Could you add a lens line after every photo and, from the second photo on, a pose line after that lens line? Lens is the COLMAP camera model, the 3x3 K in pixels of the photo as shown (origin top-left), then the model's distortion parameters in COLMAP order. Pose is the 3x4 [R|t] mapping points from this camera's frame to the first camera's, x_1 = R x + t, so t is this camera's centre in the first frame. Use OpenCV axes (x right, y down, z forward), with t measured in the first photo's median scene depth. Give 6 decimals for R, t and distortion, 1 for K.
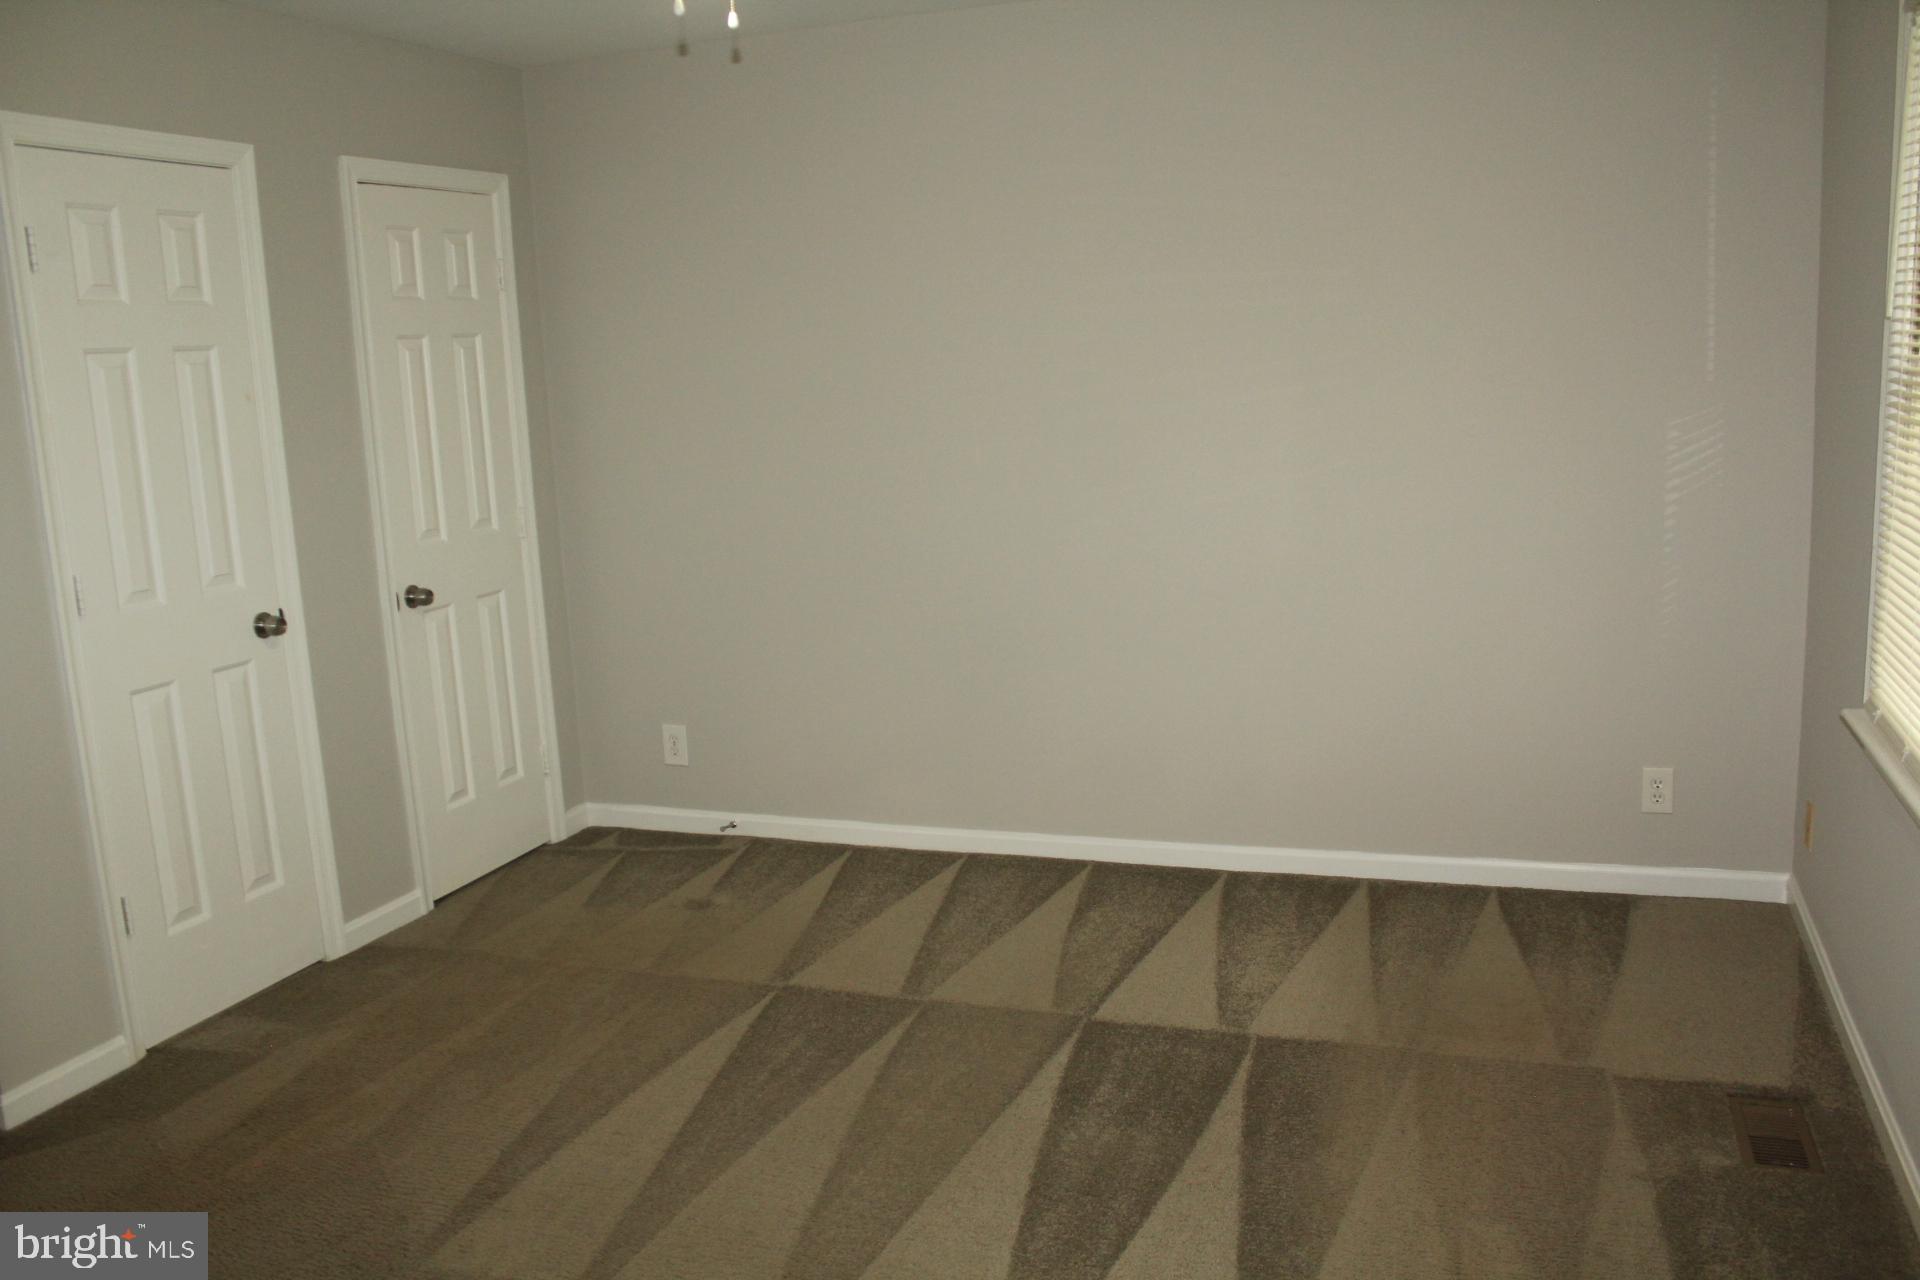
lens RADIAL K [[1580.1, 0, 960.1], [0, 1580.1, 671.4], [0, 0, 1]] dist [-0.166926, 0.146342]
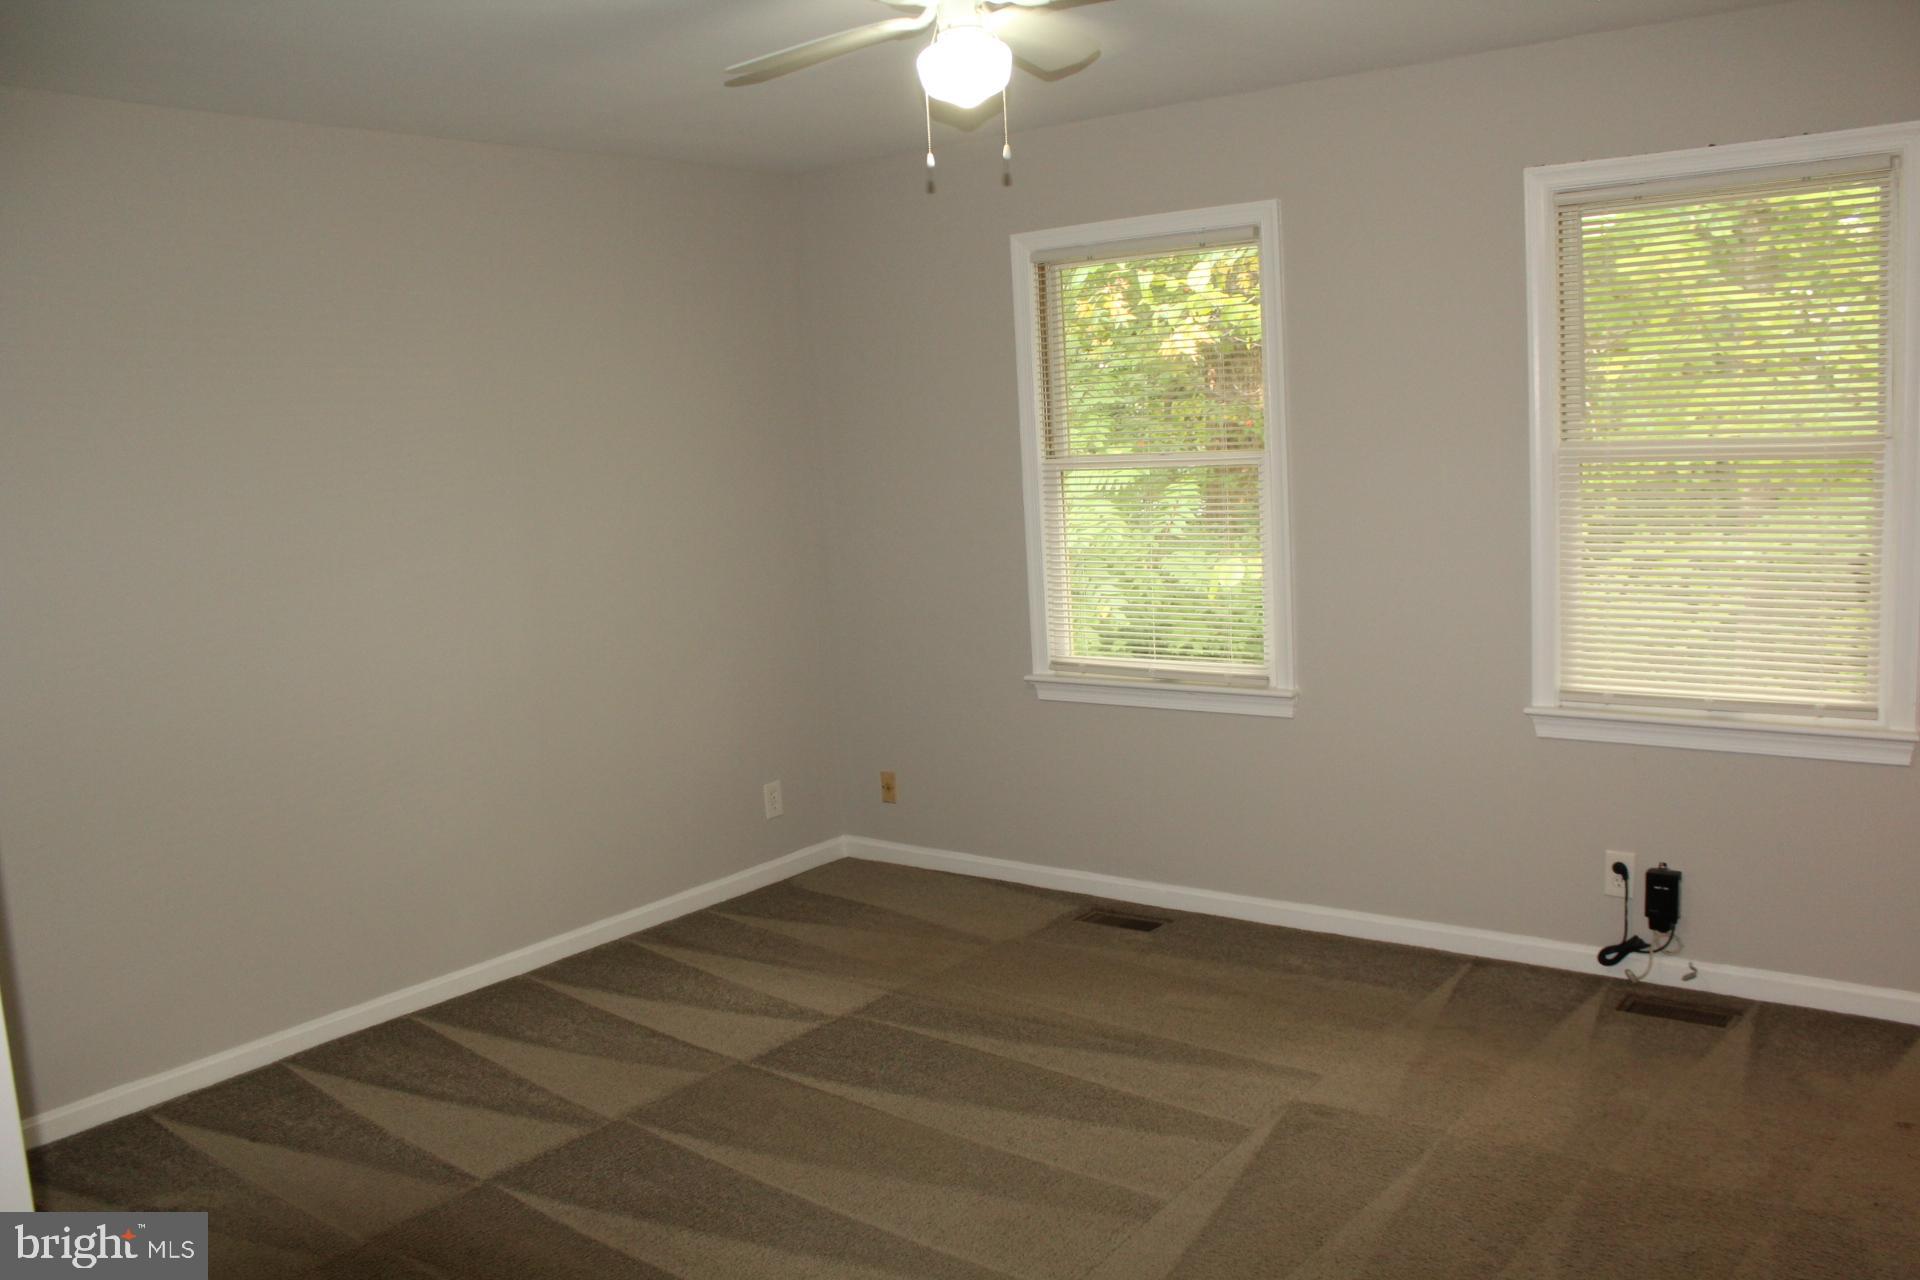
lens RADIAL K [[1577.3, 0, 964.6], [0, 1577.3, 661.9], [0, 0, 1]] dist [-0.165554, 0.139172]
pose [[0.299640, -0.106906, 0.948044, -0.771294], [0.231218, 0.972215, 0.036552, -0.049824], [-0.925610, 0.208253, 0.316033, 0.393701]]
